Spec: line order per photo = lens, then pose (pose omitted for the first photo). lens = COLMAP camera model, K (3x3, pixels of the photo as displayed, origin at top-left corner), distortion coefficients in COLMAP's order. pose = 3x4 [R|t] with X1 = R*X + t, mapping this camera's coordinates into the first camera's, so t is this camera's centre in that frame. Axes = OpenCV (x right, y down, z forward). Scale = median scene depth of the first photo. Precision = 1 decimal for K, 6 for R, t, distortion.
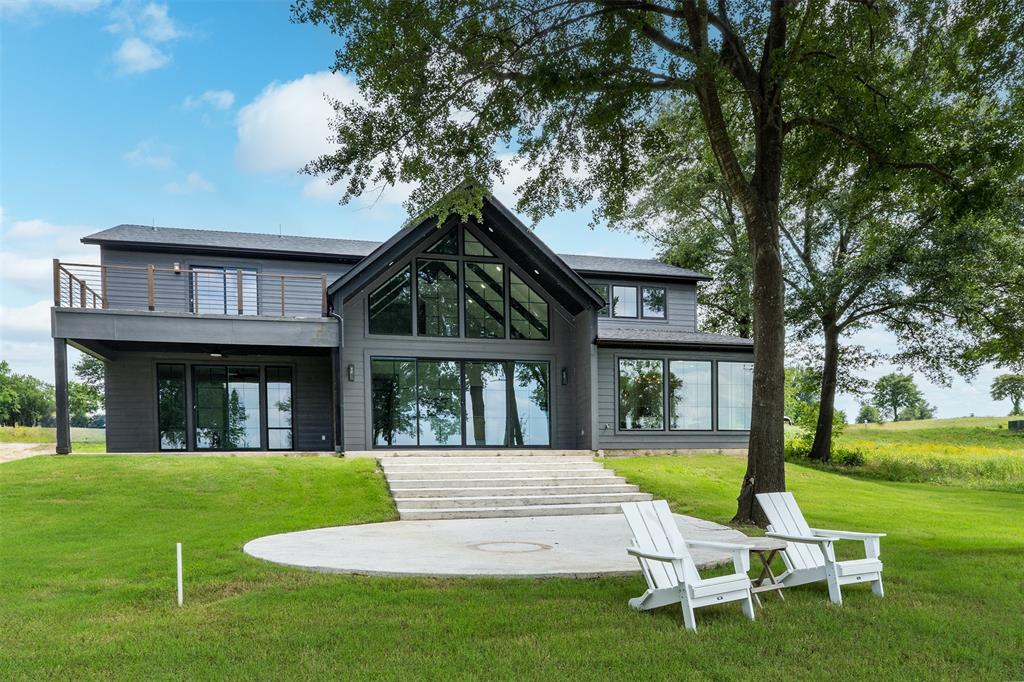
lens RADIAL K [[642.8, 0, 512.9], [0, 642.8, 351.1], [0, 0, 1]] dist [-0.003847, -0.000661]
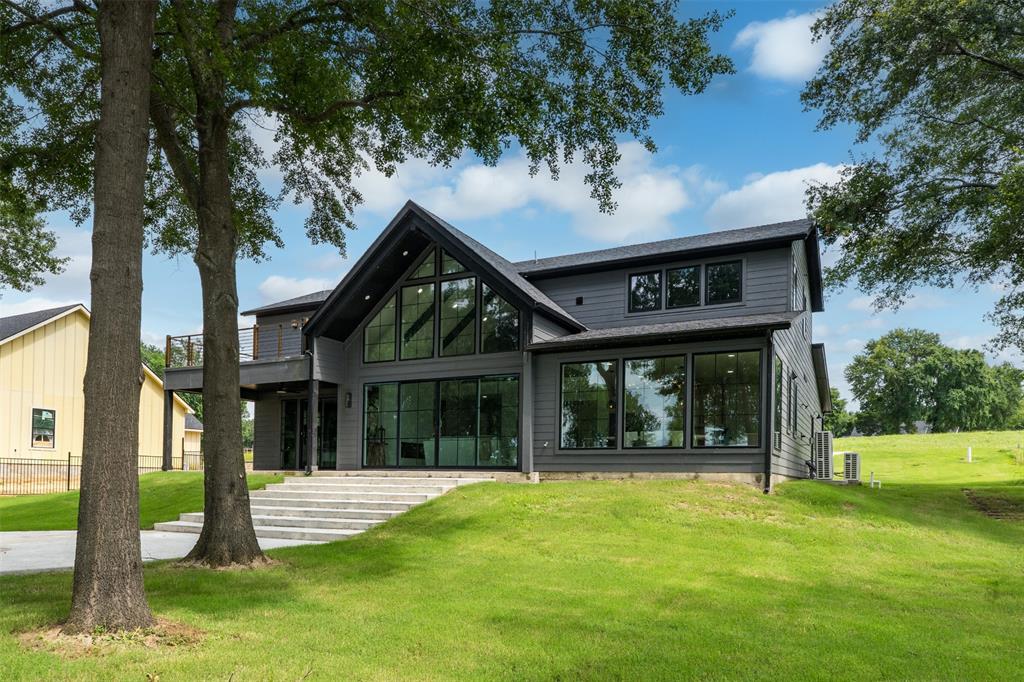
lens RADIAL K [[642.8, 0, 512.9], [0, 642.8, 351.1], [0, 0, 1]] dist [-0.003847, -0.000661]
pose [[0.780567, -0.103519, -0.616441, 0.662108], [0.087508, 0.994577, -0.056212, 0.035843], [0.618917, -0.010066, 0.785392, 0.291285]]
